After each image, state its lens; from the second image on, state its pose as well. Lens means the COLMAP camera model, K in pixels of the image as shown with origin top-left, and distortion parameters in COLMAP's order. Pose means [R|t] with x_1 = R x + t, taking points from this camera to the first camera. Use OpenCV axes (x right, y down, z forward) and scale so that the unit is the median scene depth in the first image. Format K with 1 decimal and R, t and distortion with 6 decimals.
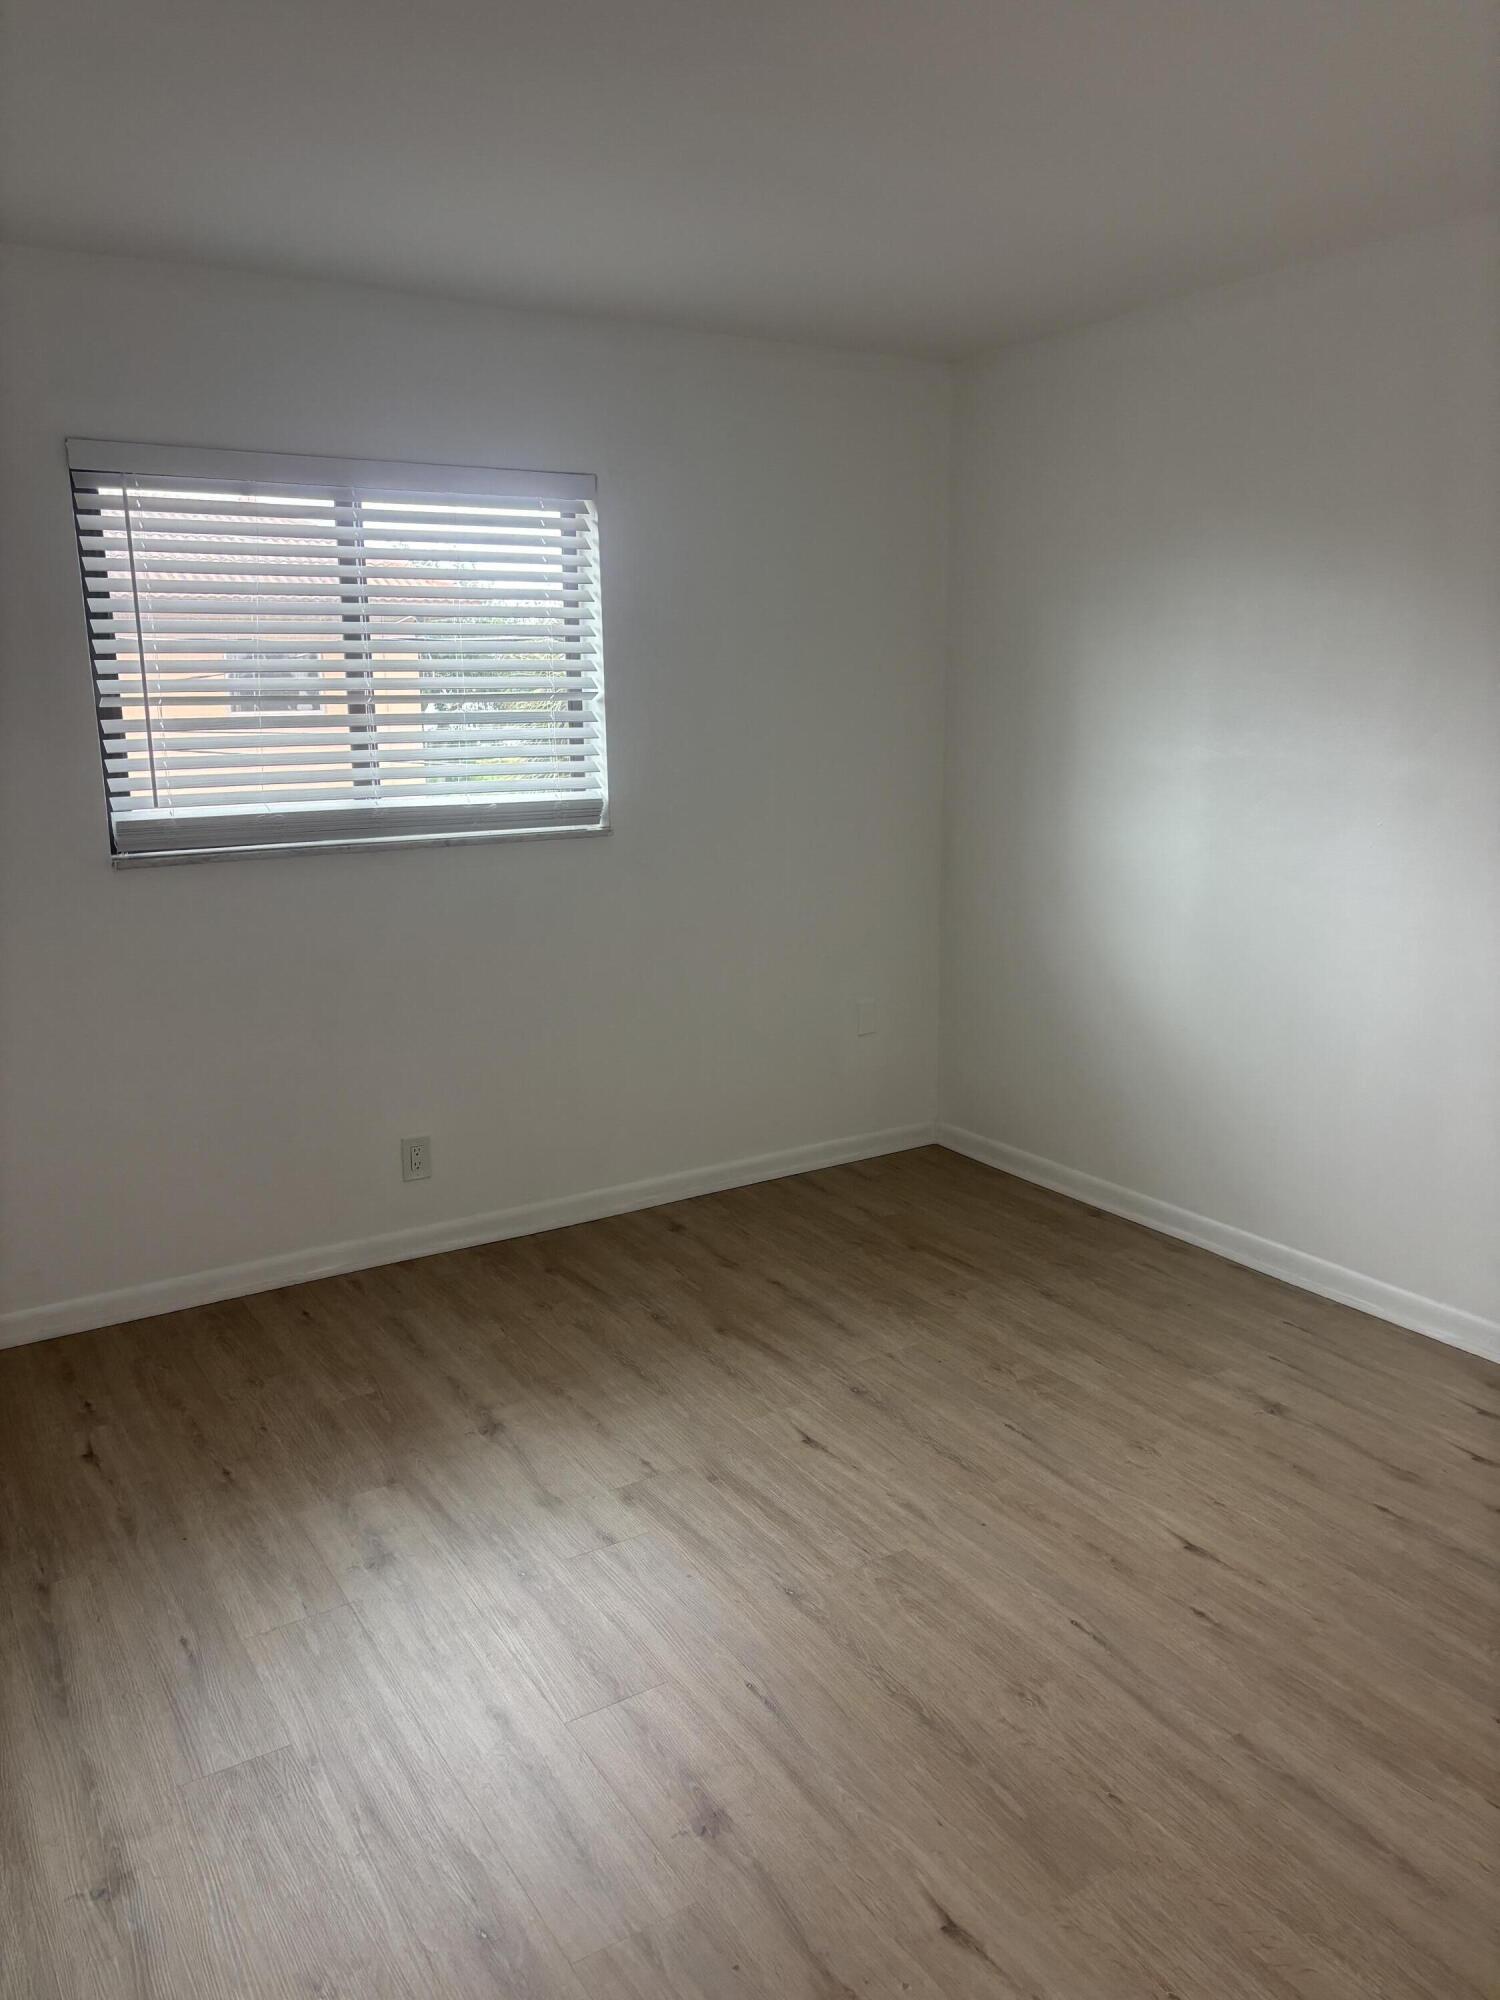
lens RADIAL K [[1516.0, 0, 758.1], [0, 1516.0, 1019.5], [0, 0, 1]] dist [0.037121, -0.046518]
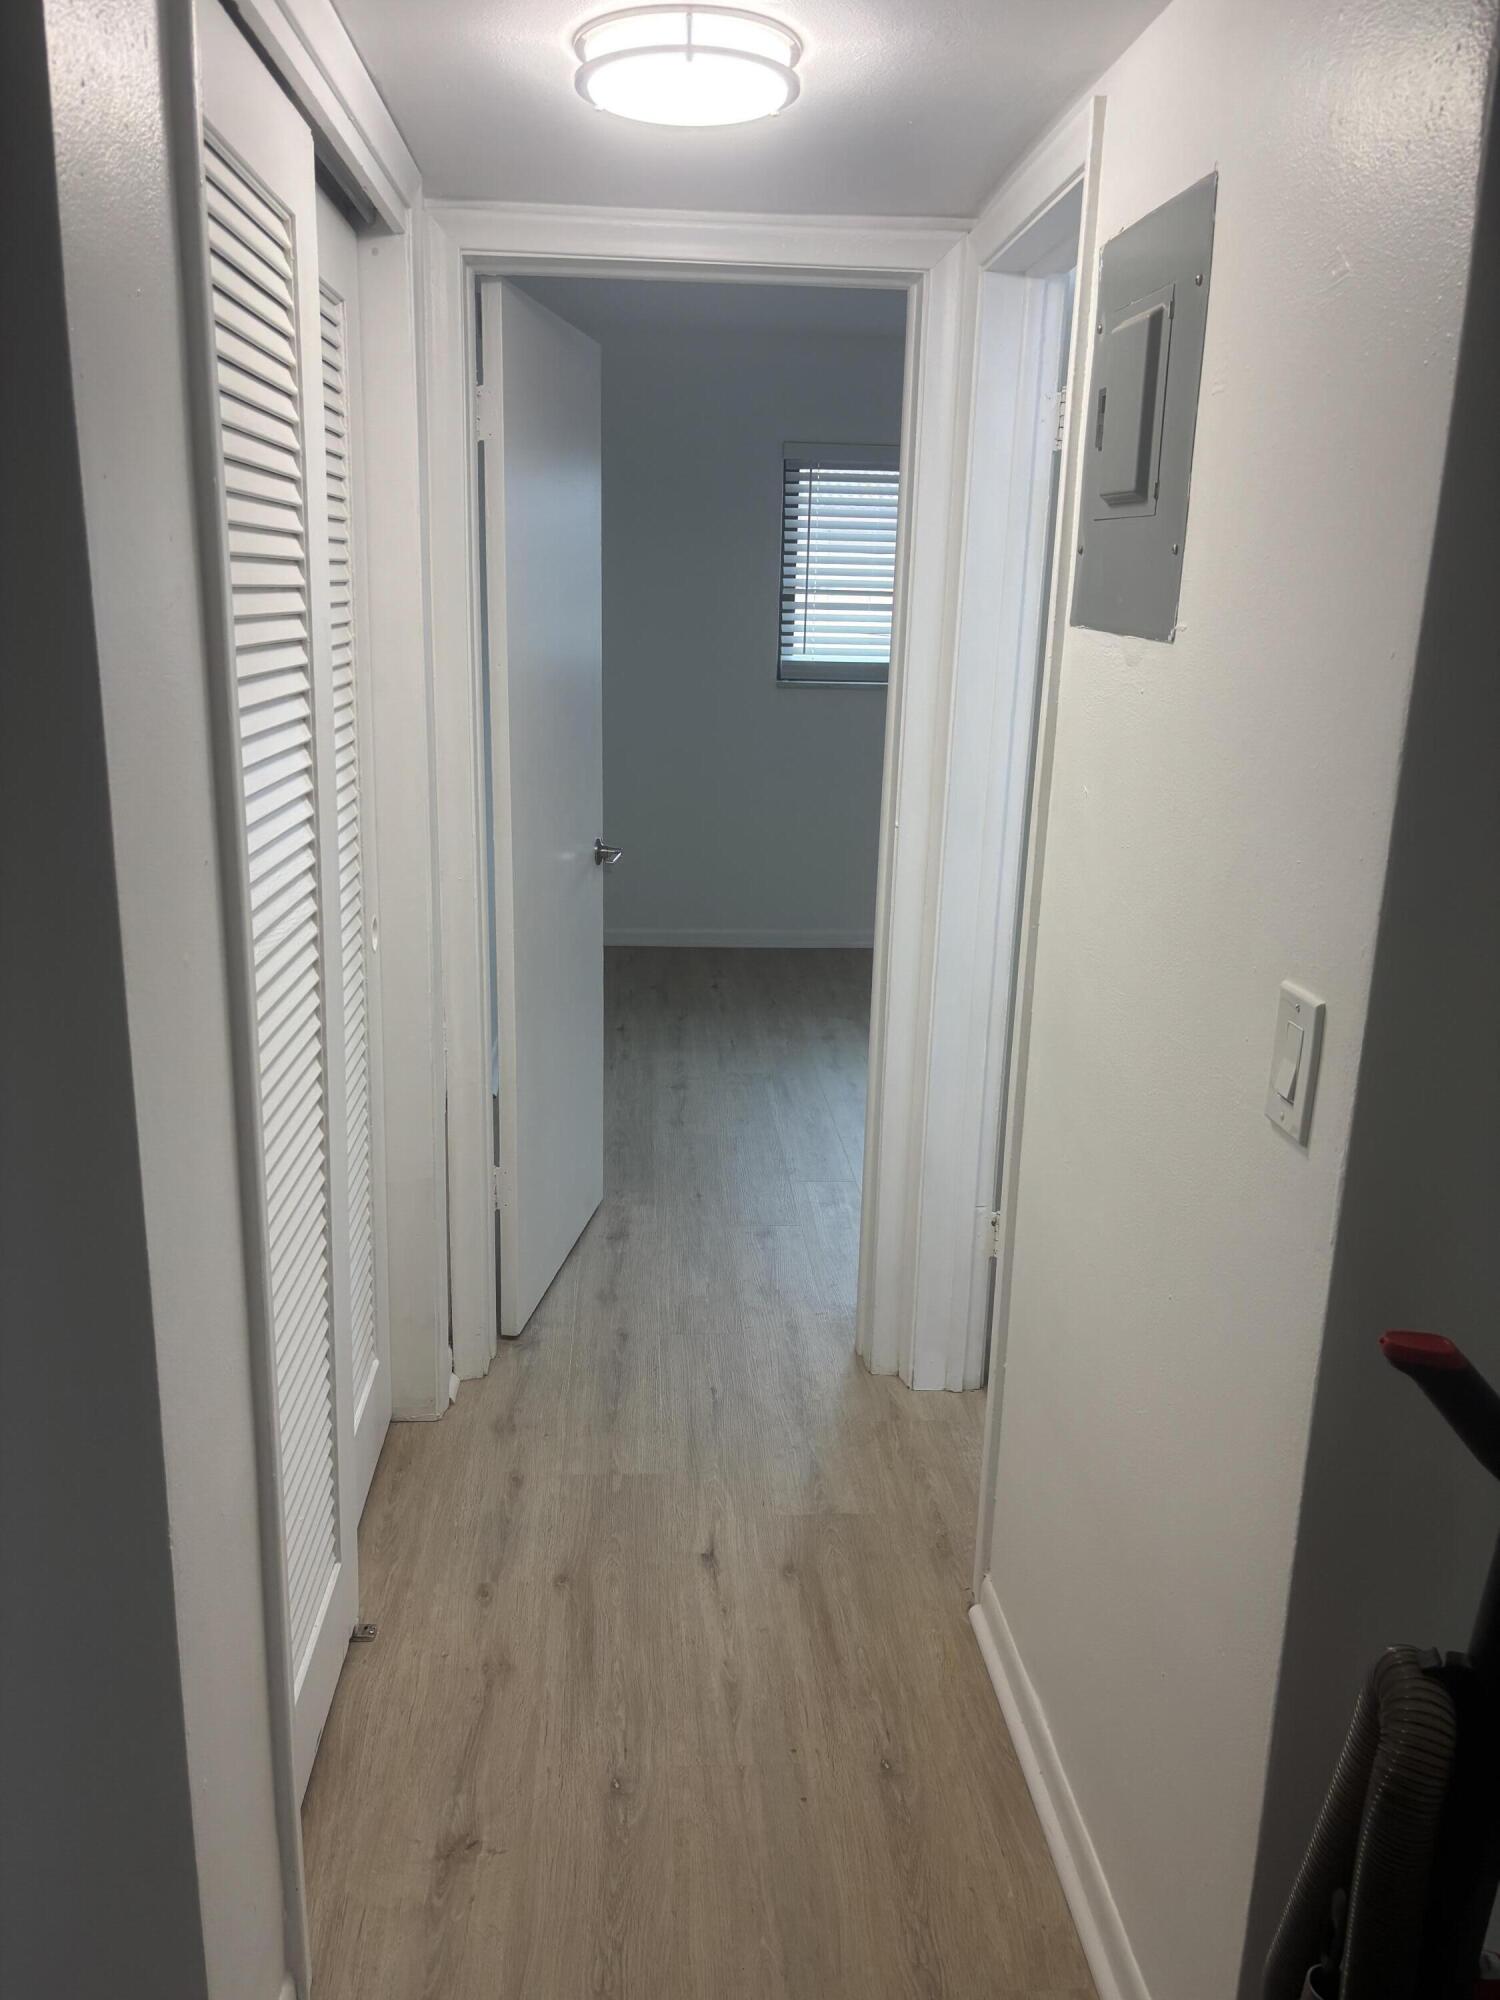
lens RADIAL K [[1521.5, 0, 750.0], [0, 1521.5, 1000.0], [0, 0, 1]] dist [0.054507, -0.067152]
pose [[0.880919, 0.158321, -0.445999, 0.470971], [-0.136298, 0.987329, 0.081272, 0.143154], [0.453215, -0.010805, 0.891336, -0.708539]]
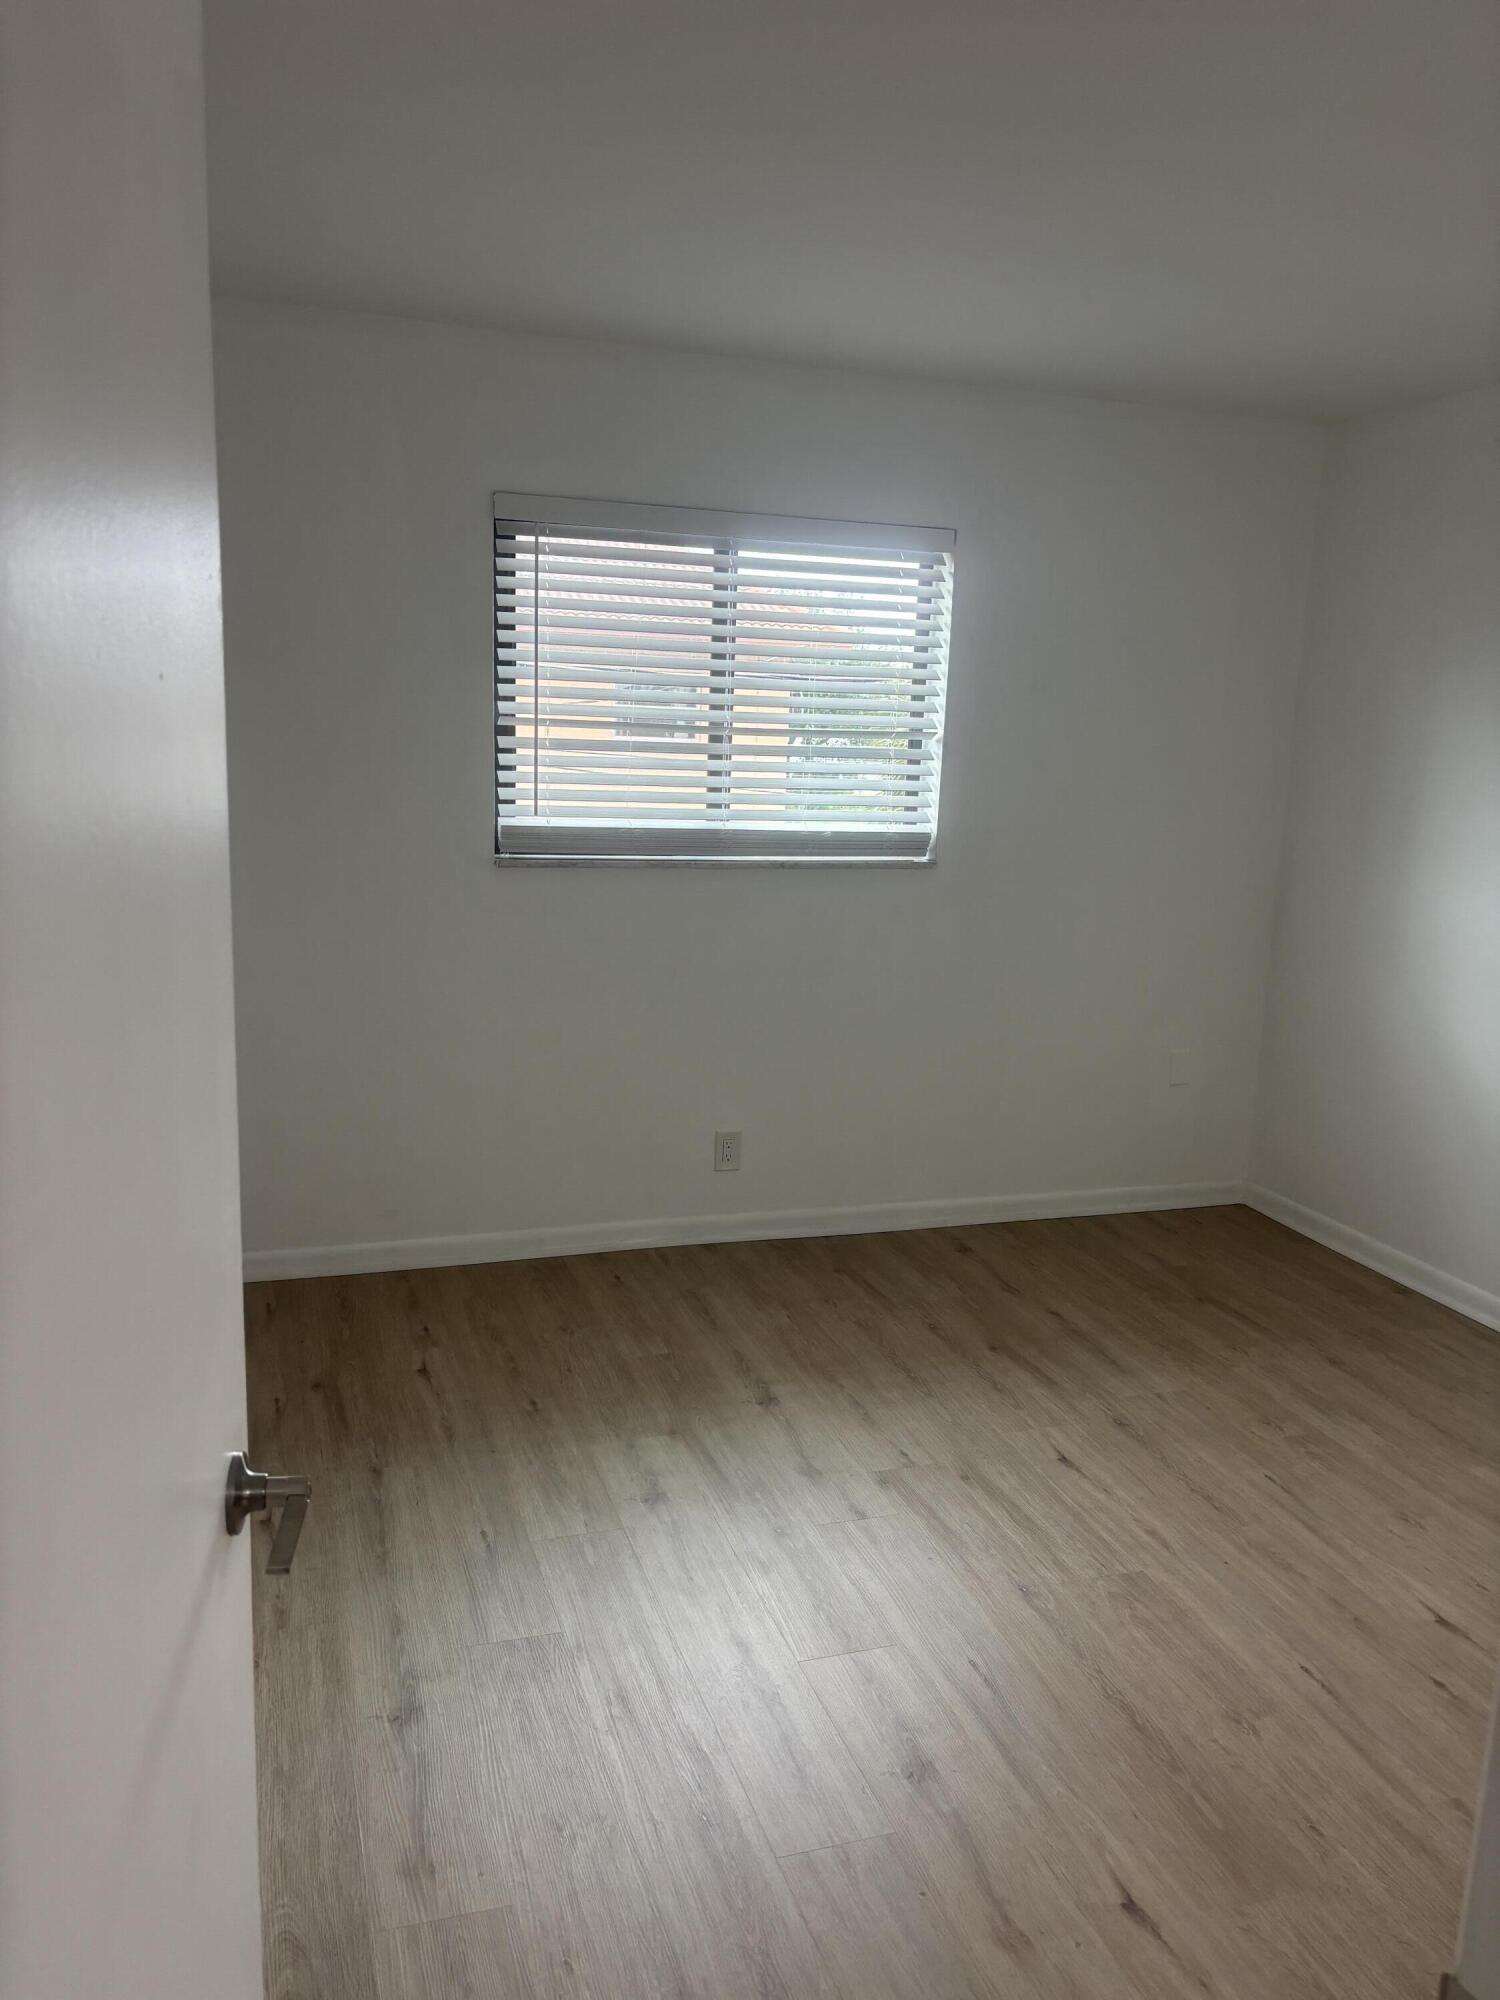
lens RADIAL K [[1516.0, 0, 758.1], [0, 1516.0, 1019.5], [0, 0, 1]] dist [0.037121, -0.046518]
pose [[0.971275, 0.091776, -0.219548, 0.033288], [-0.097382, 0.995137, -0.014827, 0.015331], [0.217120, 0.035781, 0.975489, -0.071921]]
